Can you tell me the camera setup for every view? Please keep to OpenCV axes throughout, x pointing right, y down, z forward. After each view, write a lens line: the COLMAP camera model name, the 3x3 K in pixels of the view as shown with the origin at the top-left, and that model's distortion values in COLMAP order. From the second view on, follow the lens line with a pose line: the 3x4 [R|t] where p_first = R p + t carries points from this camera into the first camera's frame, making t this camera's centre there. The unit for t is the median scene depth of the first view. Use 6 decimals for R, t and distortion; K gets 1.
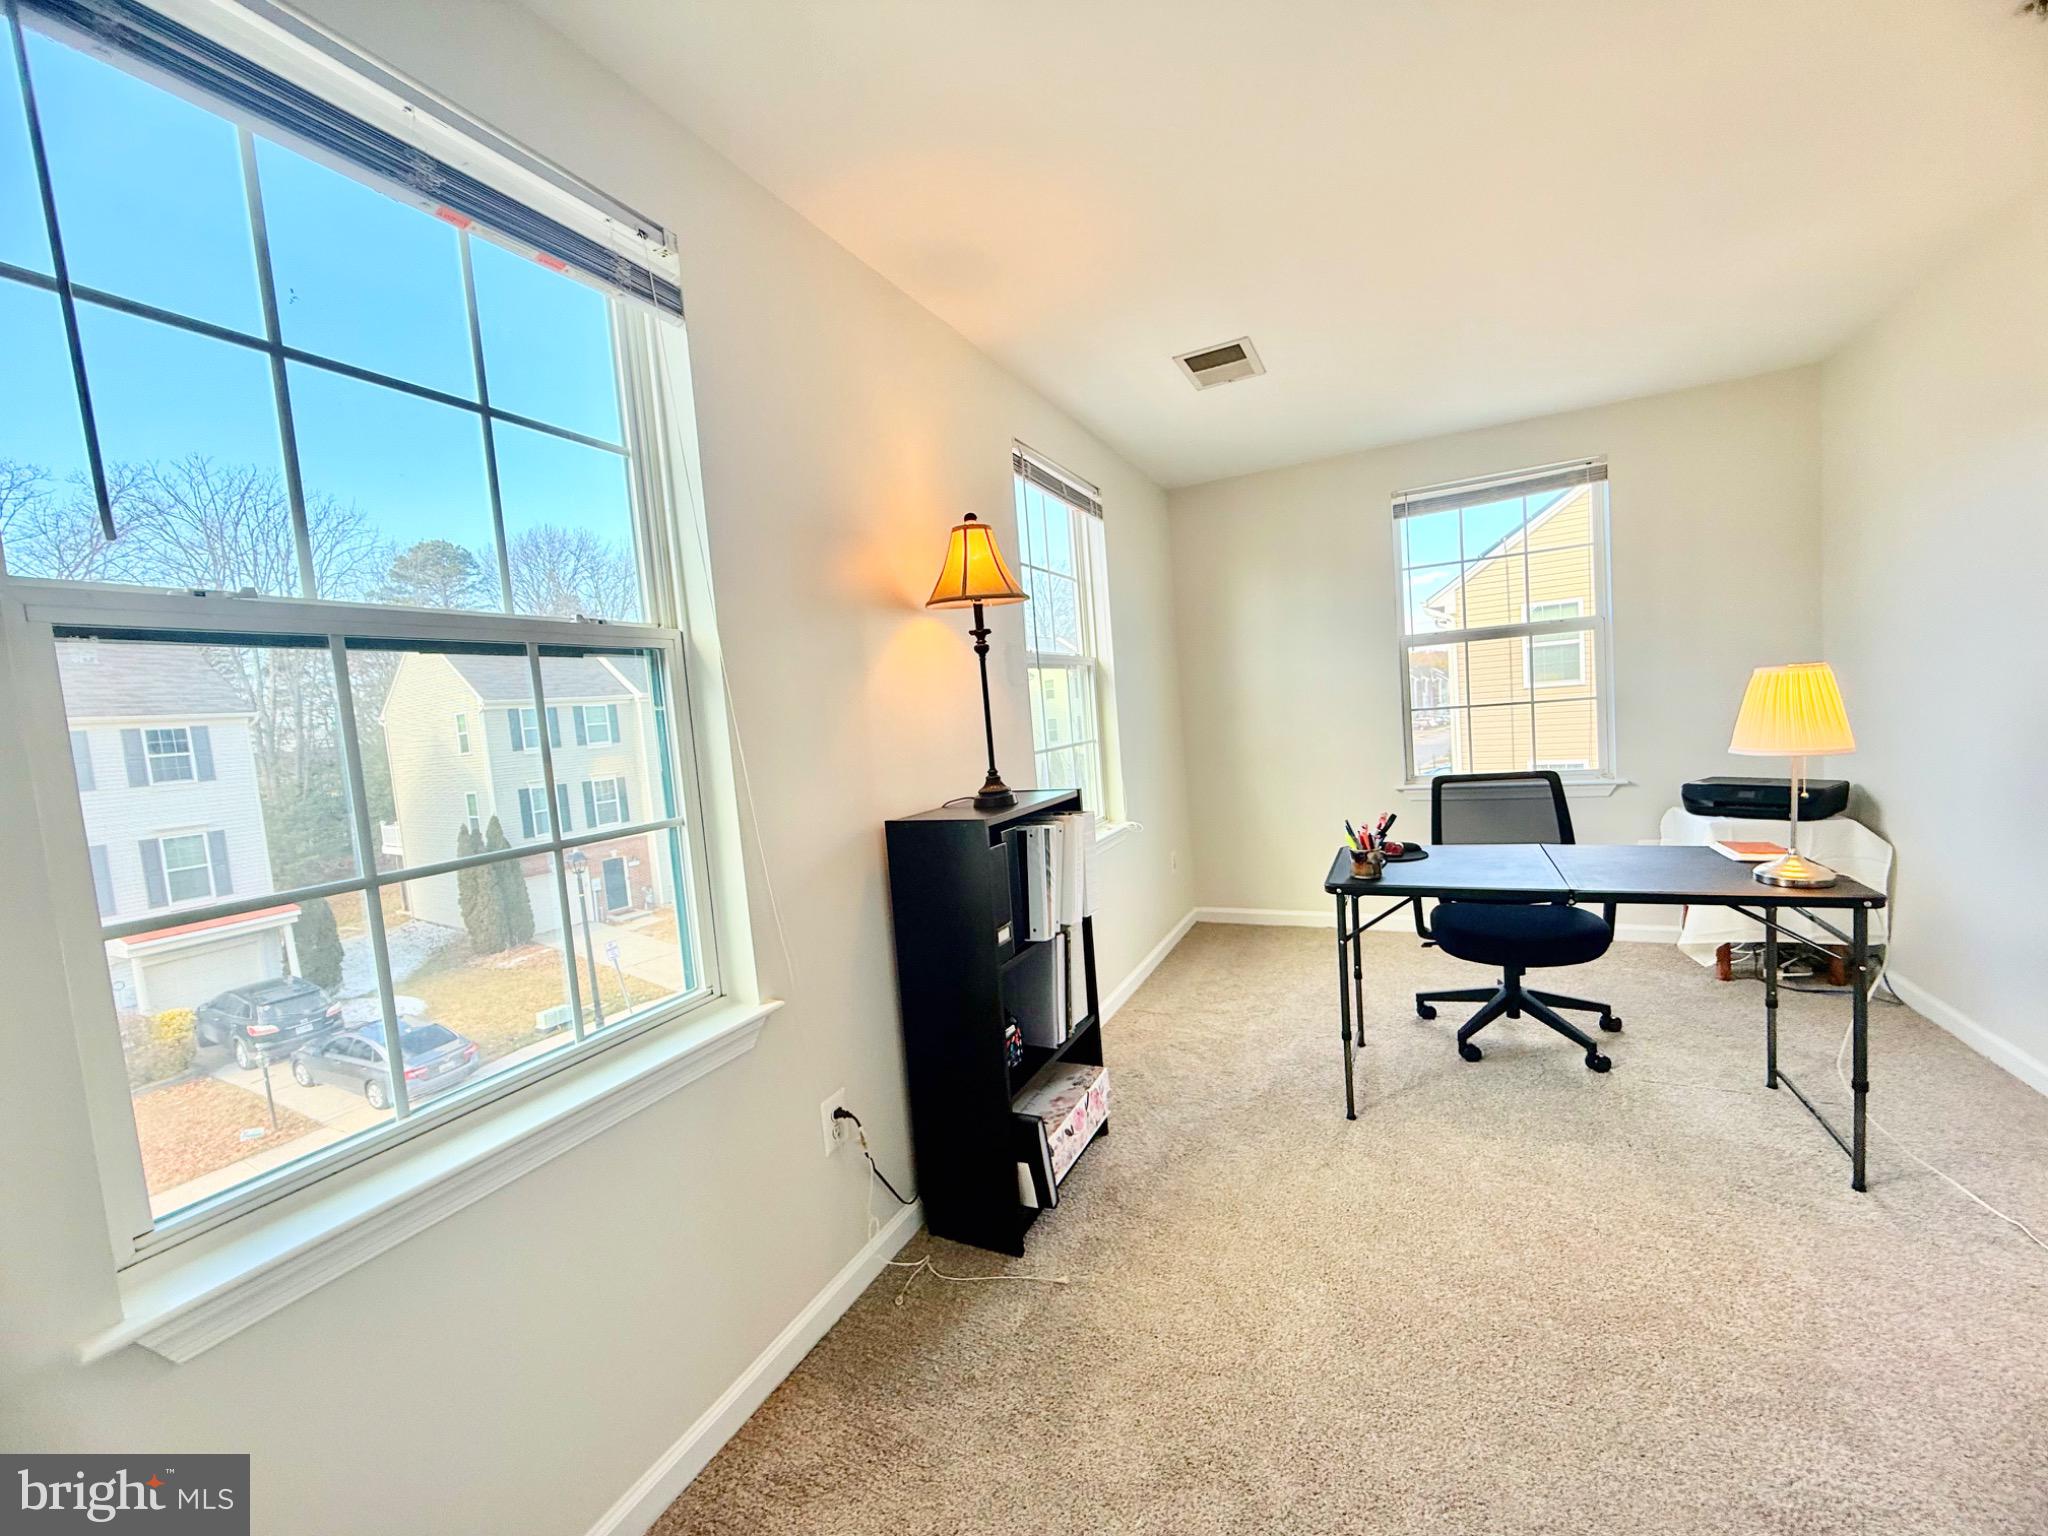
lens RADIAL K [[823.2, 0, 1022.9], [0, 823.2, 770.8], [0, 0, 1]] dist [0.003920, -0.000078]
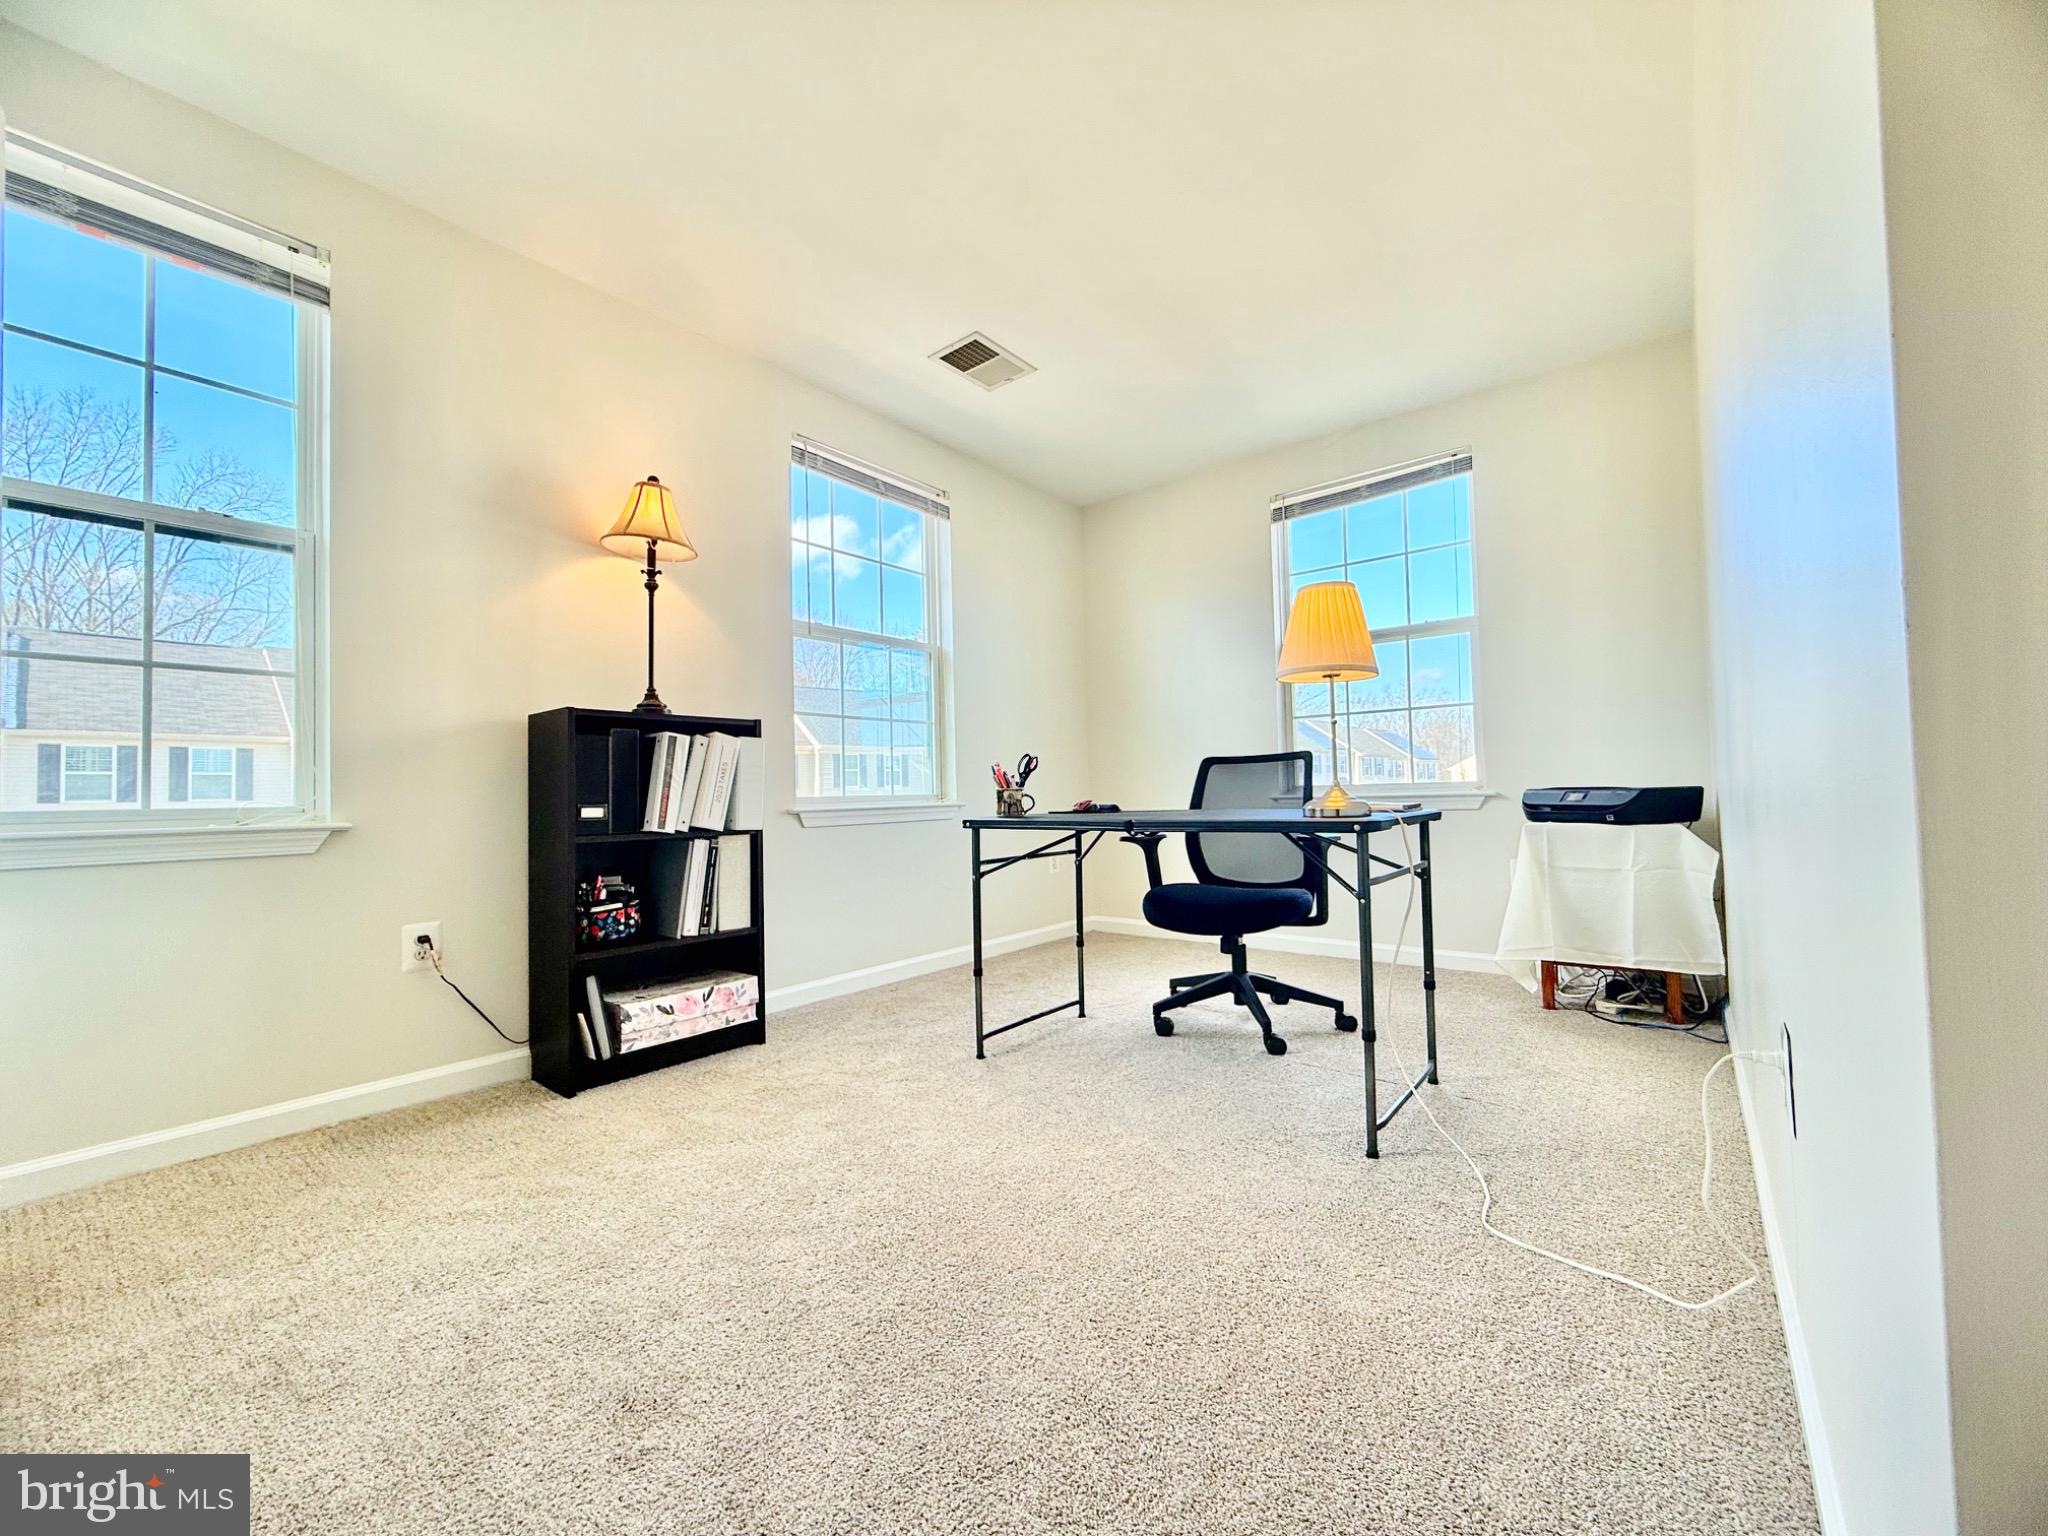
lens RADIAL K [[823.2, 0, 1018.8], [0, 823.2, 771.0], [0, 0, 1]] dist [0.003920, -0.000078]
pose [[0.970832, 0.050510, -0.234381, 0.743915], [-0.071660, 0.994002, -0.082615, 0.173190], [0.228803, 0.097001, 0.968628, 0.004208]]
